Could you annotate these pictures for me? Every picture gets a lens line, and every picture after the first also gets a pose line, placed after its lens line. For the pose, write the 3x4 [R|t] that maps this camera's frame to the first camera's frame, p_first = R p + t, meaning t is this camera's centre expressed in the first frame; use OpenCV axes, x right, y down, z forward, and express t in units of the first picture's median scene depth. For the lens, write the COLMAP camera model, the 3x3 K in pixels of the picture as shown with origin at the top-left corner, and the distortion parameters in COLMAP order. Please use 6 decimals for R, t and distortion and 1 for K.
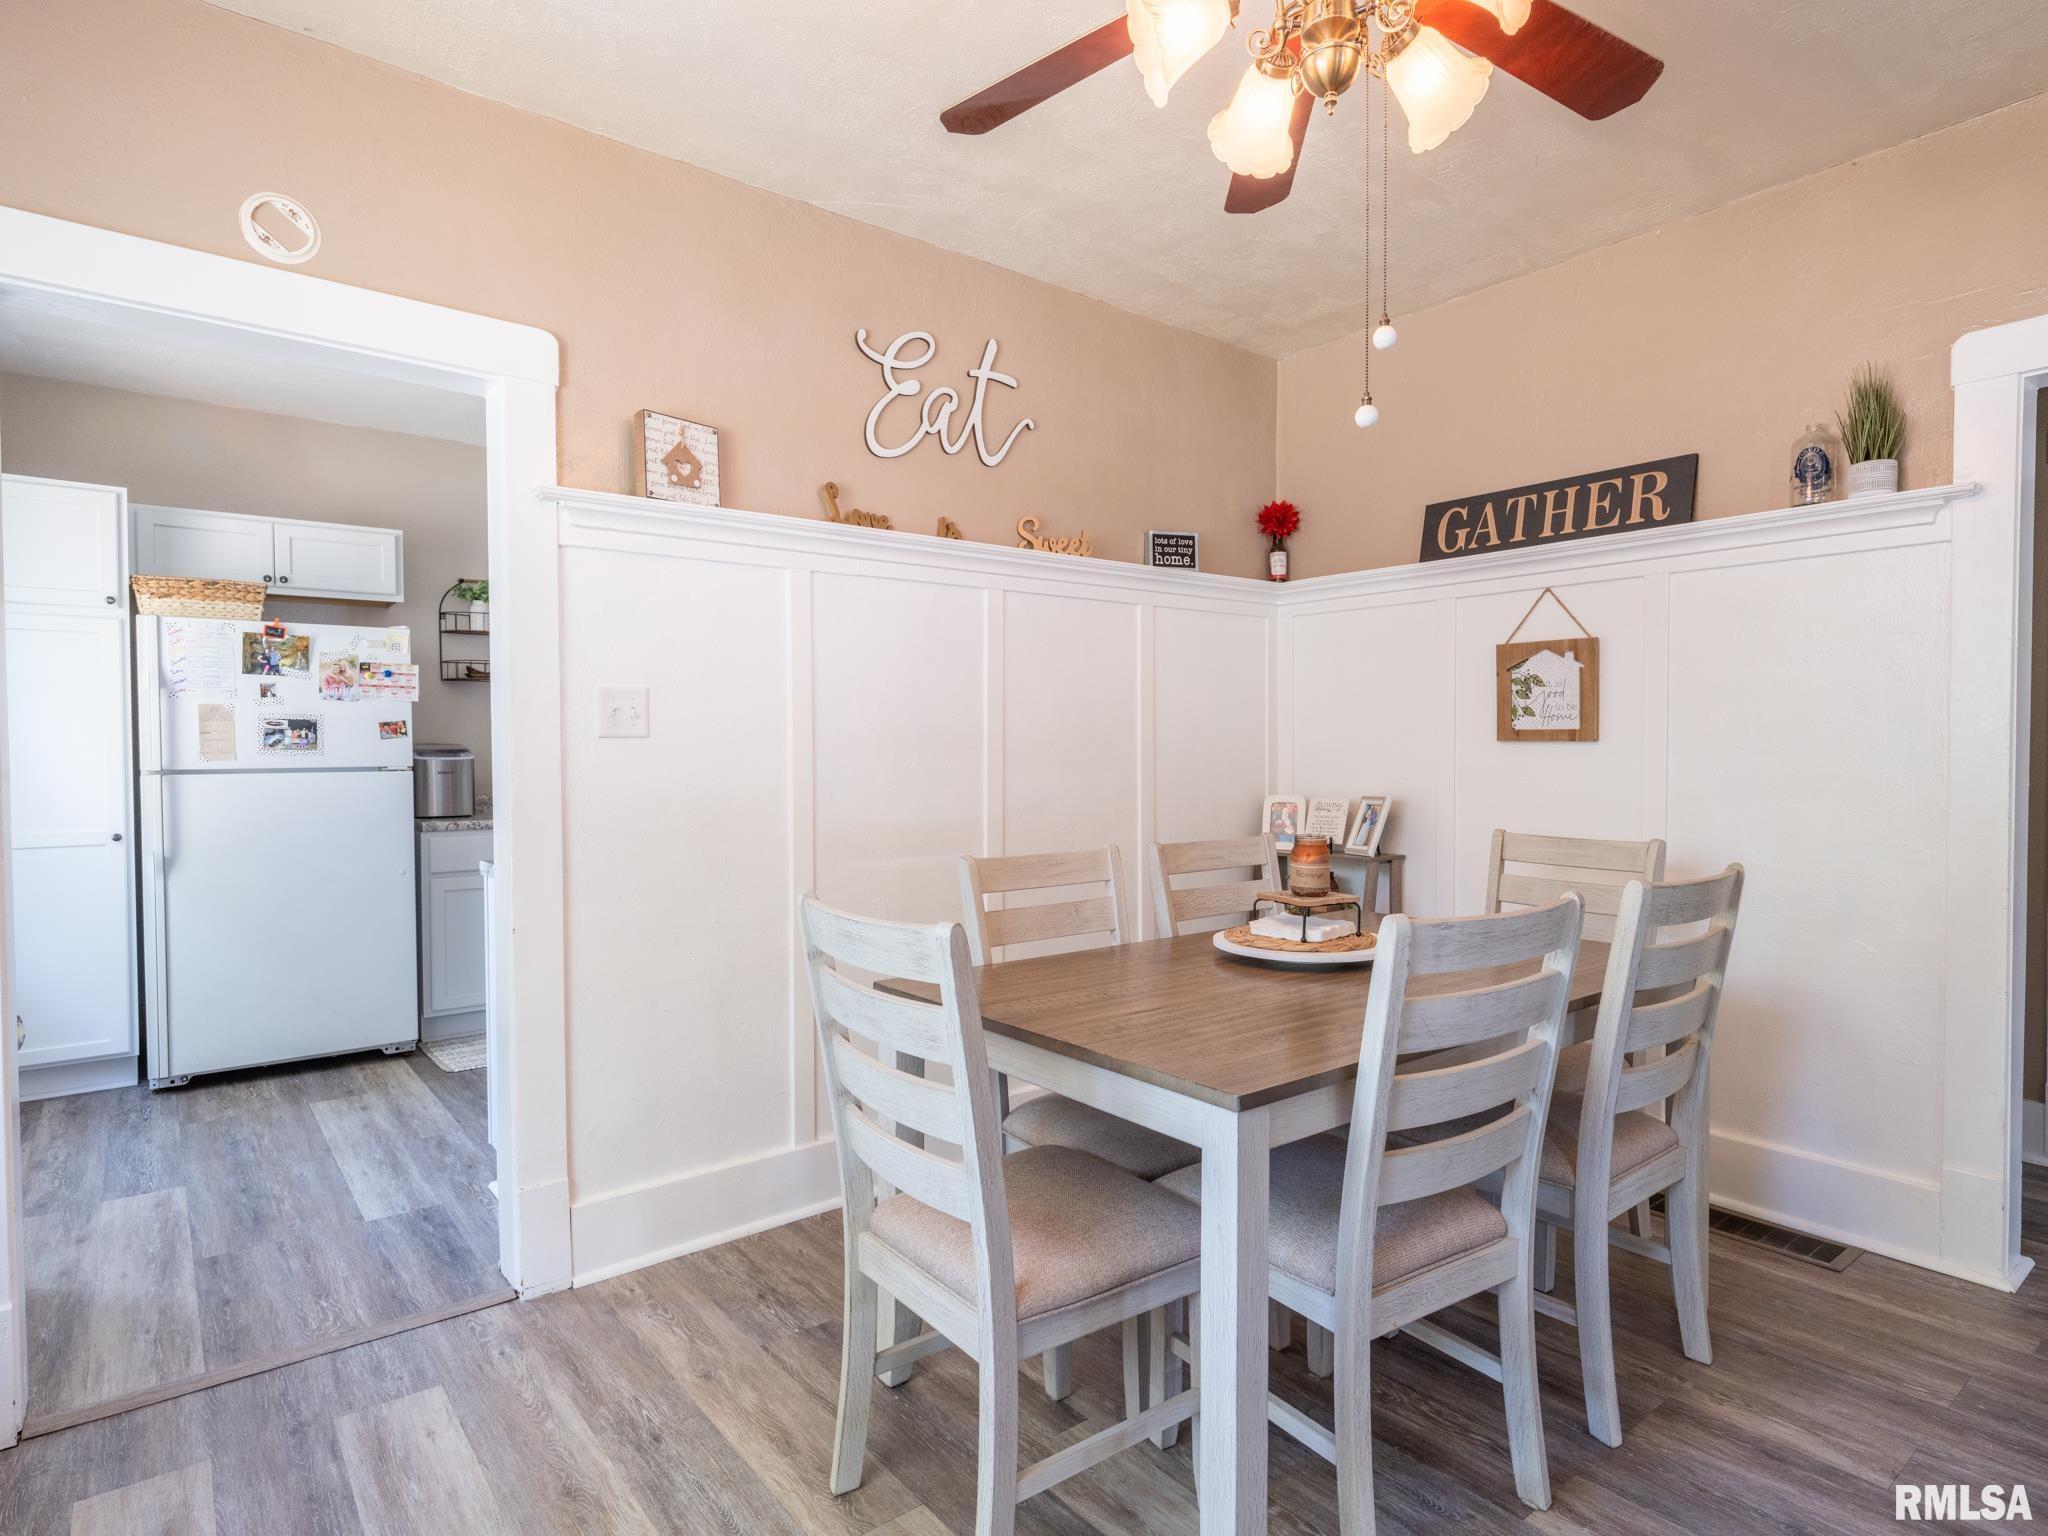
lens RADIAL K [[1099.4, 0, 1023.6], [0, 1099.4, 774.9], [0, 0, 1]] dist [0.005577, -0.003550]
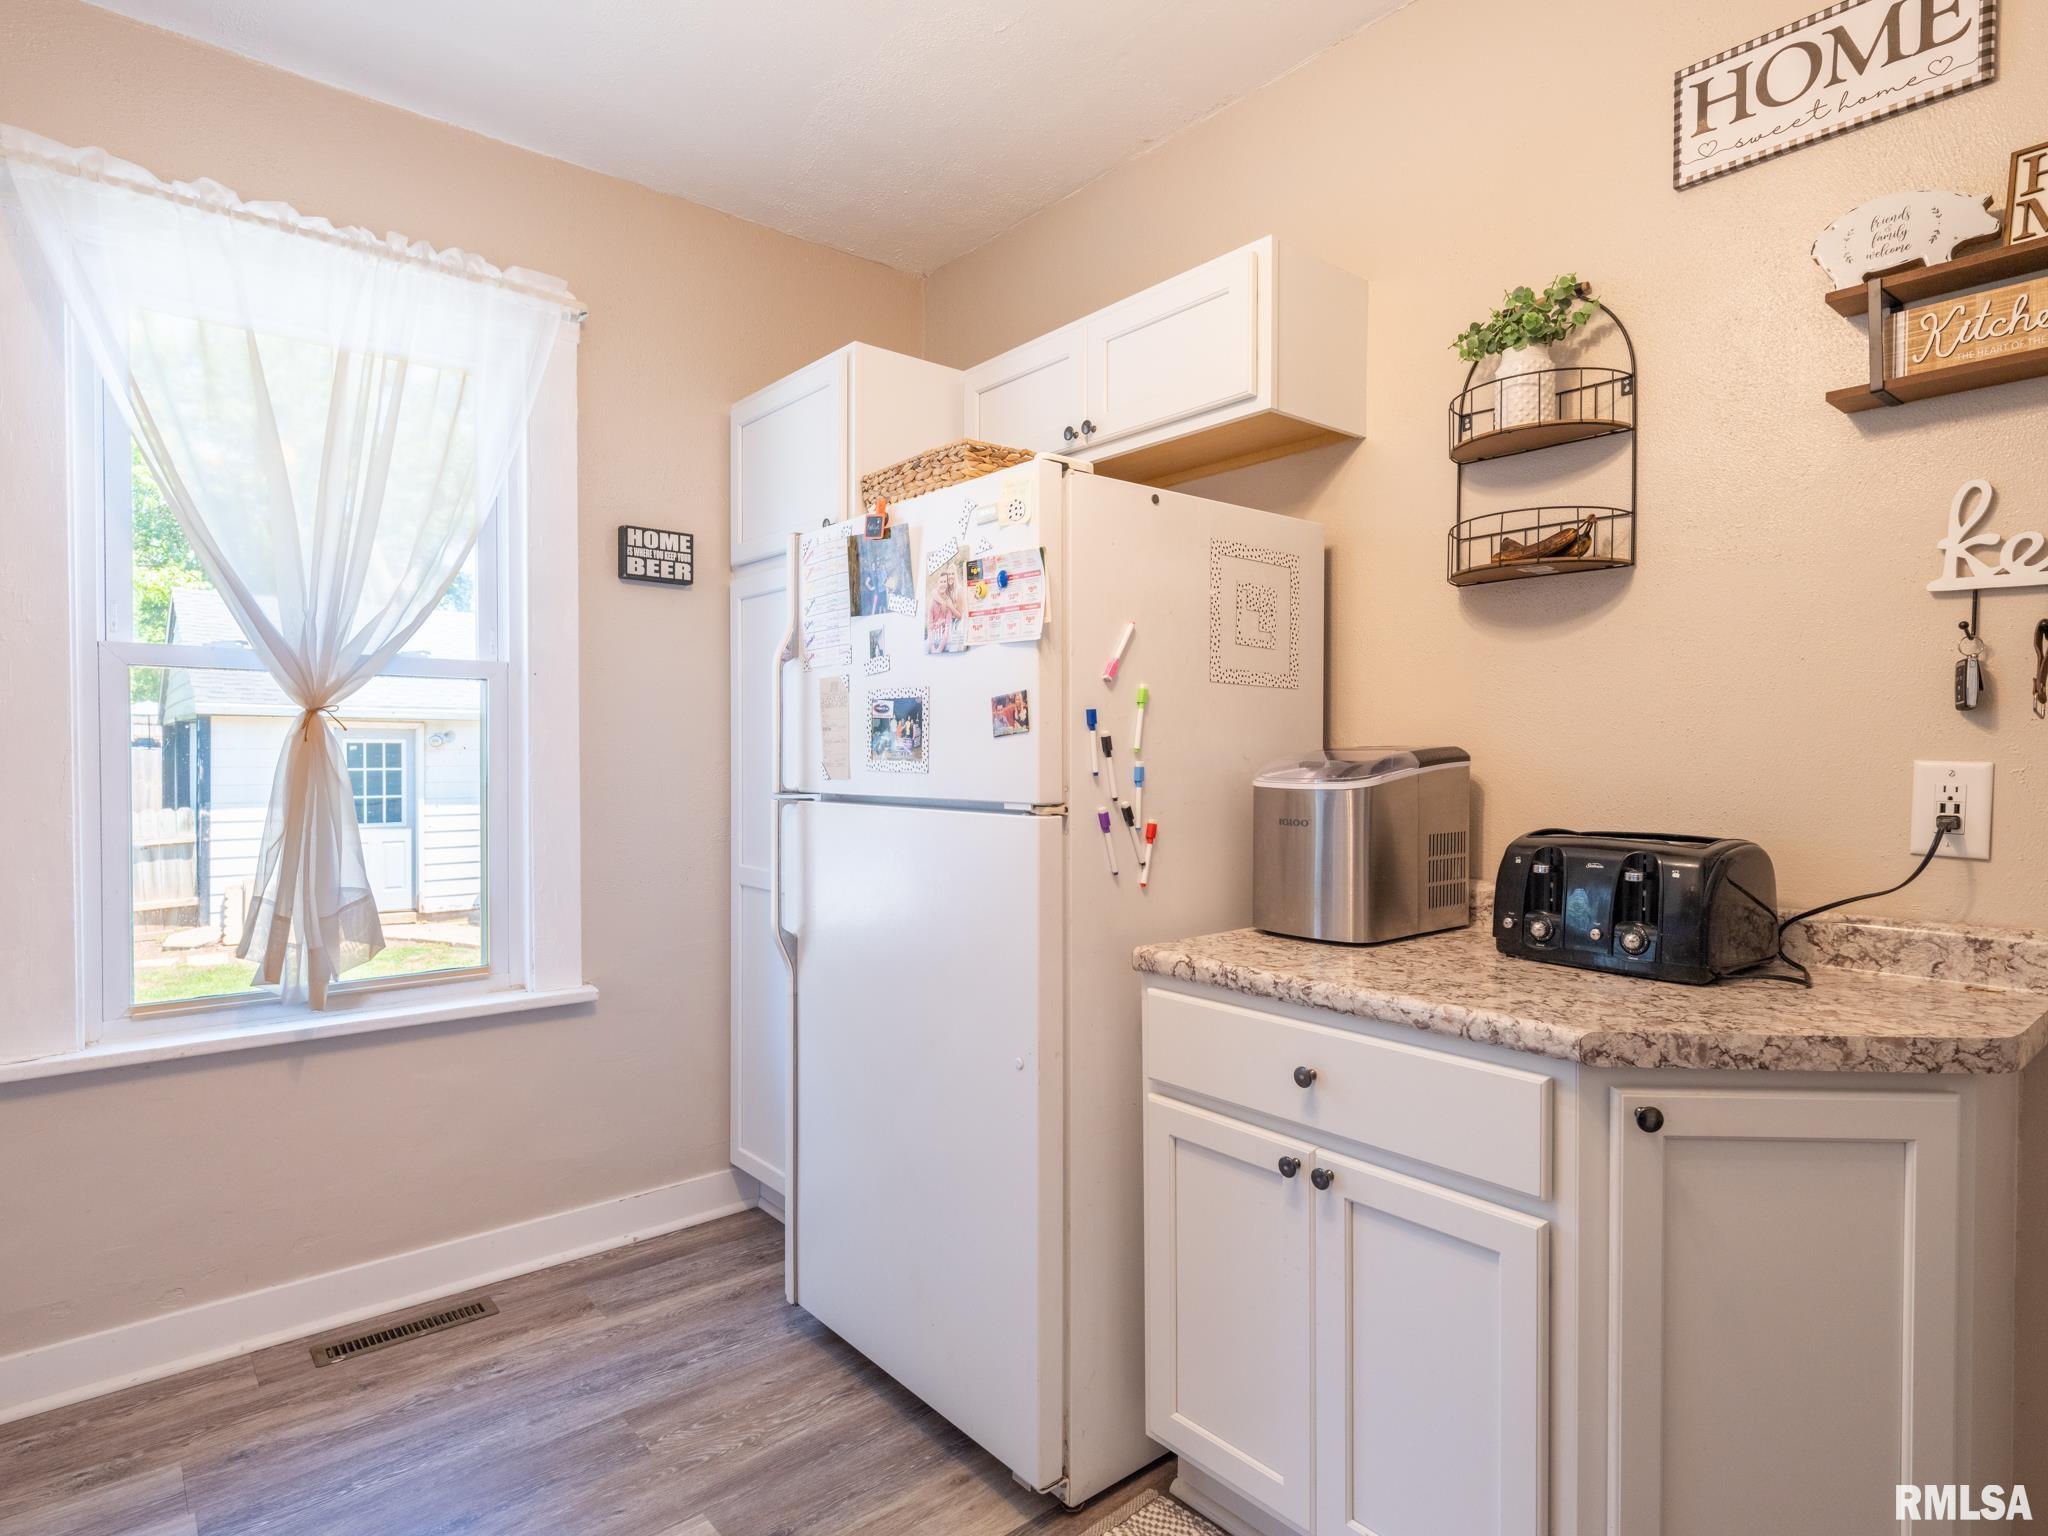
lens RADIAL K [[1121.8, 0, 1014.9], [0, 1121.8, 774.6], [0, 0, 1]] dist [0.004771, -0.002894]
pose [[0.032430, 0.023960, -0.999187, -0.160923], [-0.027606, 0.999353, 0.023068, -0.029707], [0.999093, 0.026836, 0.033071, 1.040129]]
